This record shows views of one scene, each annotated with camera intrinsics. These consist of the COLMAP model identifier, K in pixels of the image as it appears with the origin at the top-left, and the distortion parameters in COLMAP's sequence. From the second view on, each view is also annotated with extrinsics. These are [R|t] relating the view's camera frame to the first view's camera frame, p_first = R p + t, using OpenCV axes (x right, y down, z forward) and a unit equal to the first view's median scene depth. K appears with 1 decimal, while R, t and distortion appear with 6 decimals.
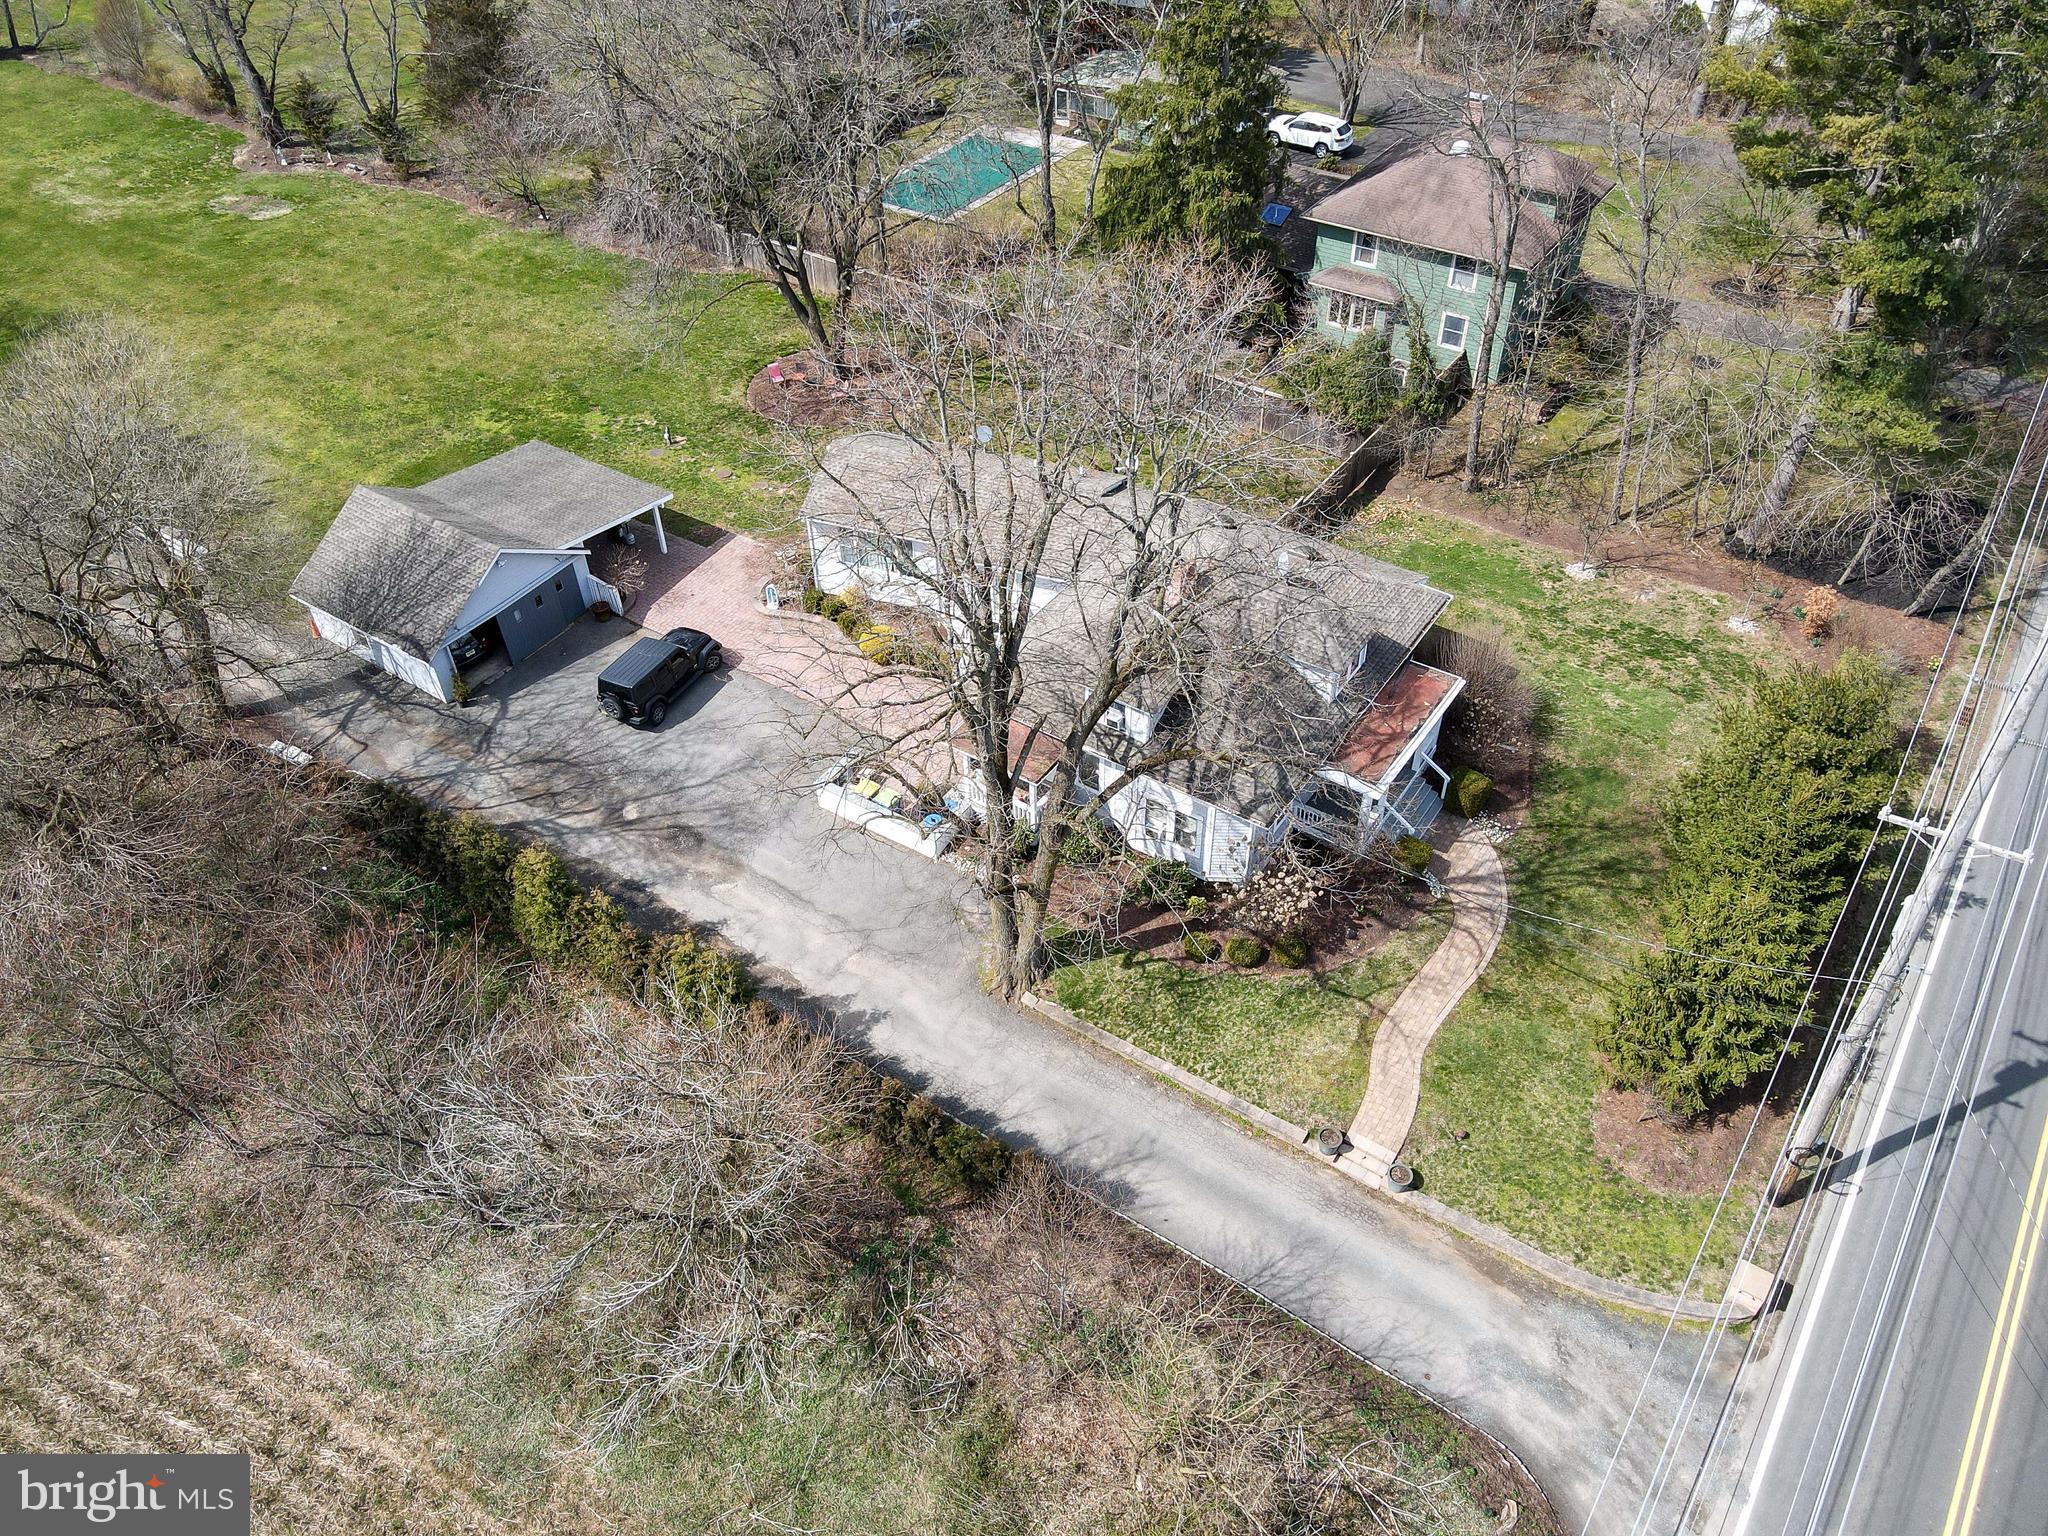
lens RADIAL K [[1502.5, 0, 1013.7], [0, 1502.5, 766.5], [0, 0, 1]] dist [-0.014518, 0.052524]
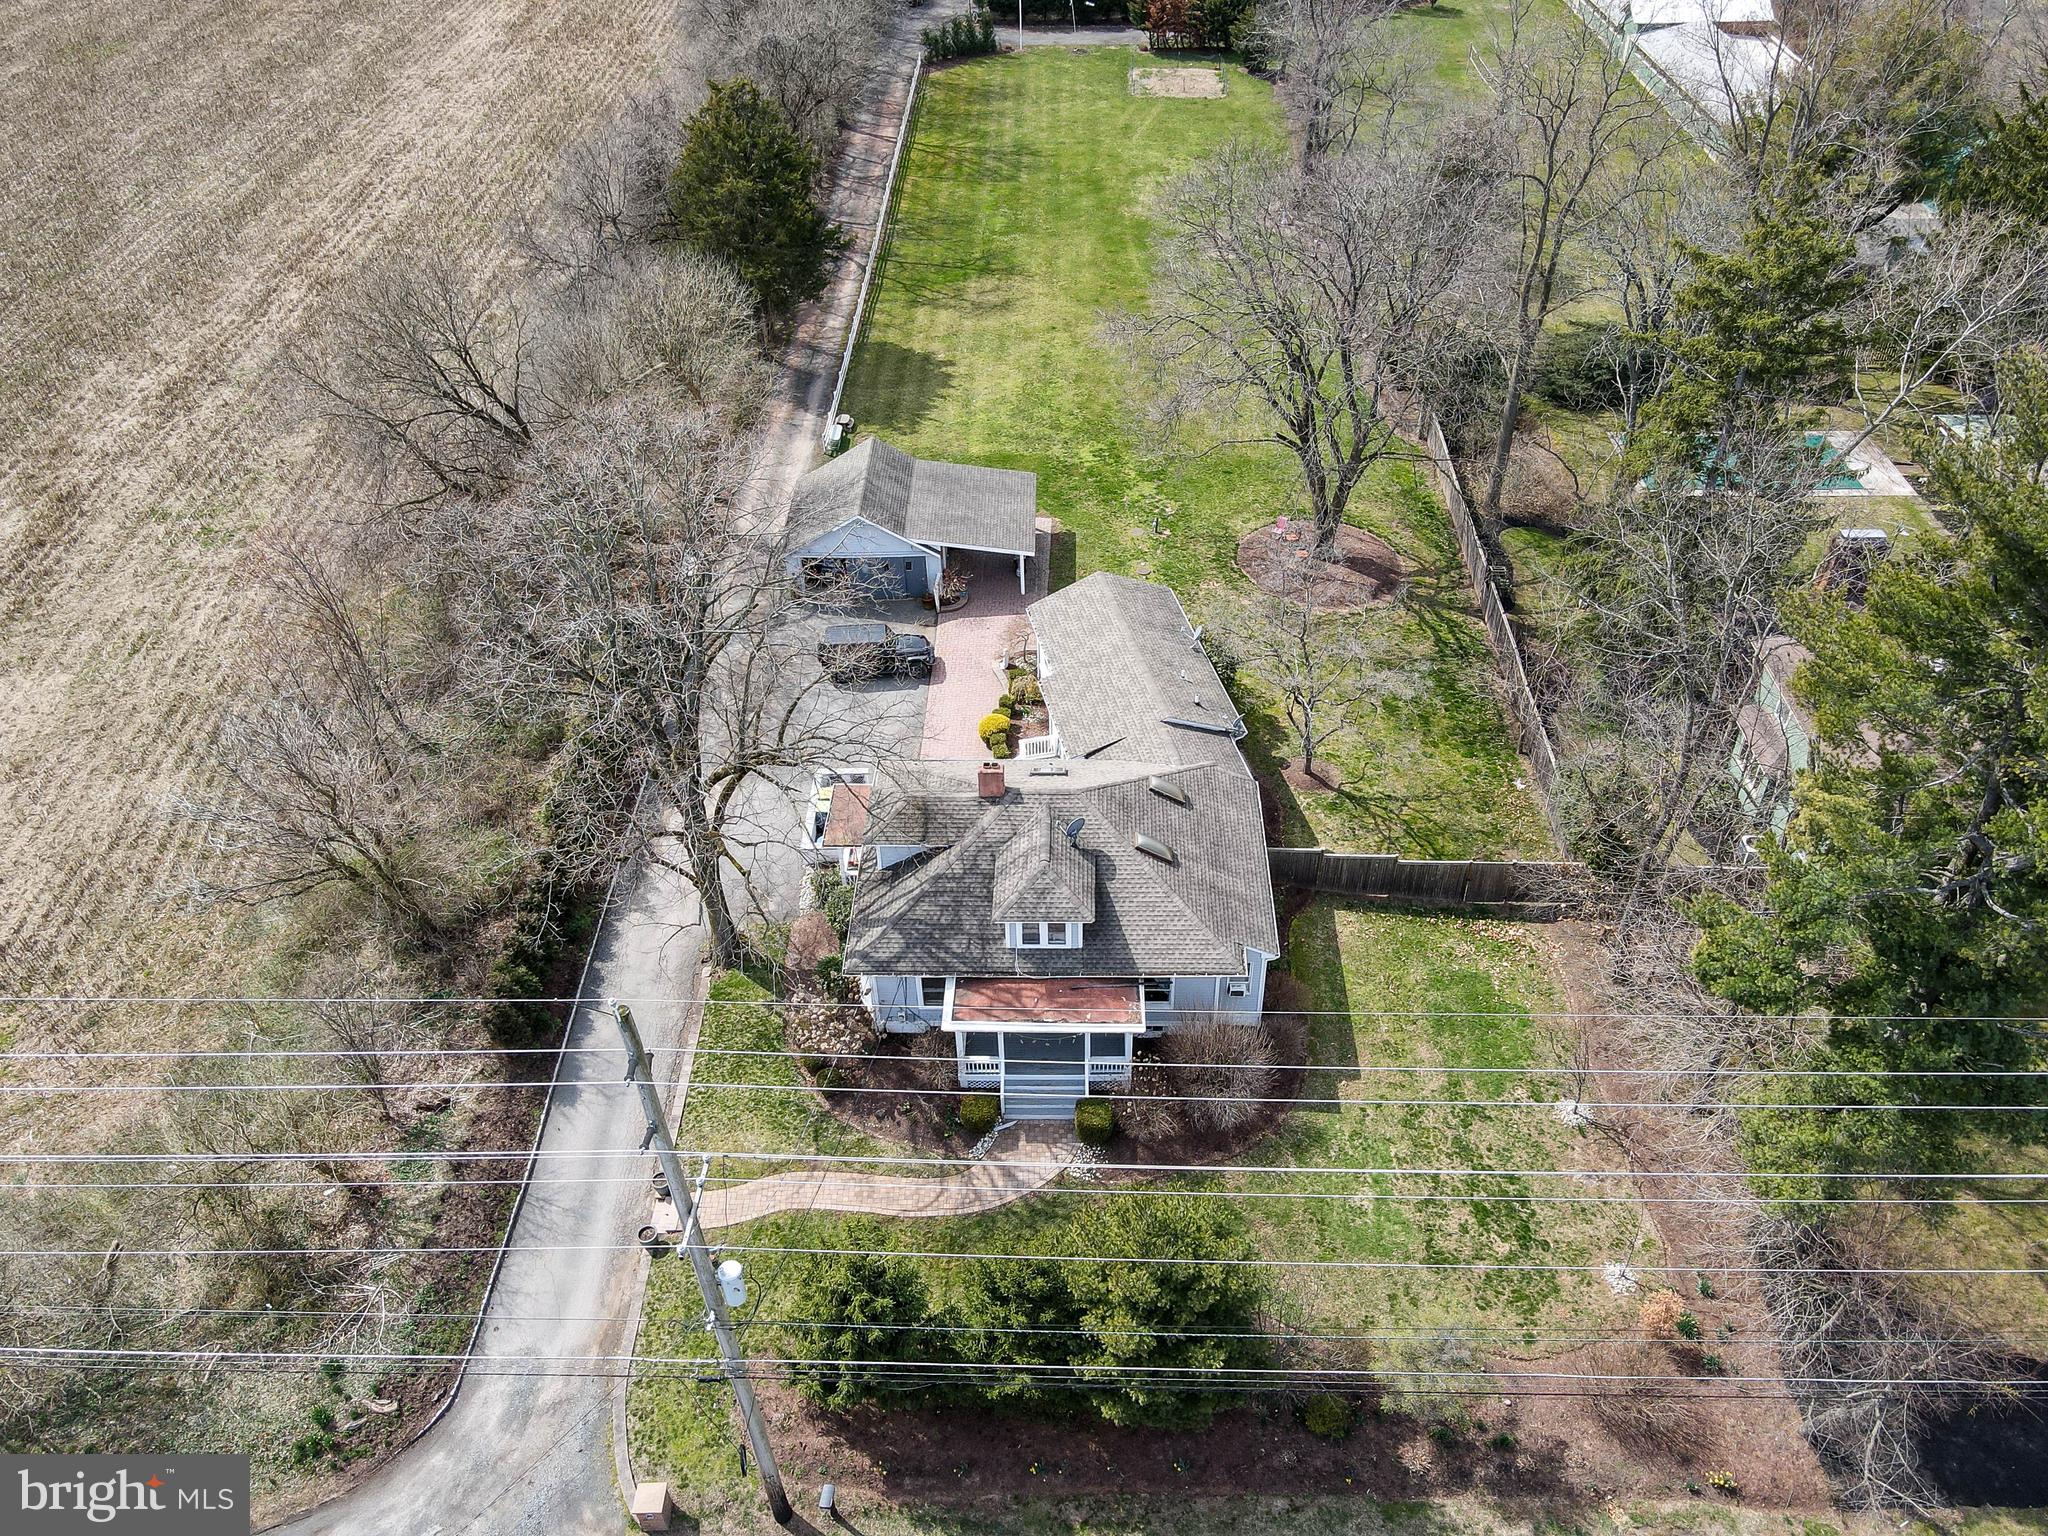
lens RADIAL K [[1533.9, 0, 1061.6], [0, 1533.9, 804.3], [0, 0, 1]] dist [-0.005941, 0.029484]
pose [[0.560547, 0.551970, -0.617345, 0.707916], [-0.563438, 0.800535, 0.204161, -0.306567], [0.606897, 0.233394, 0.759739, 0.137661]]
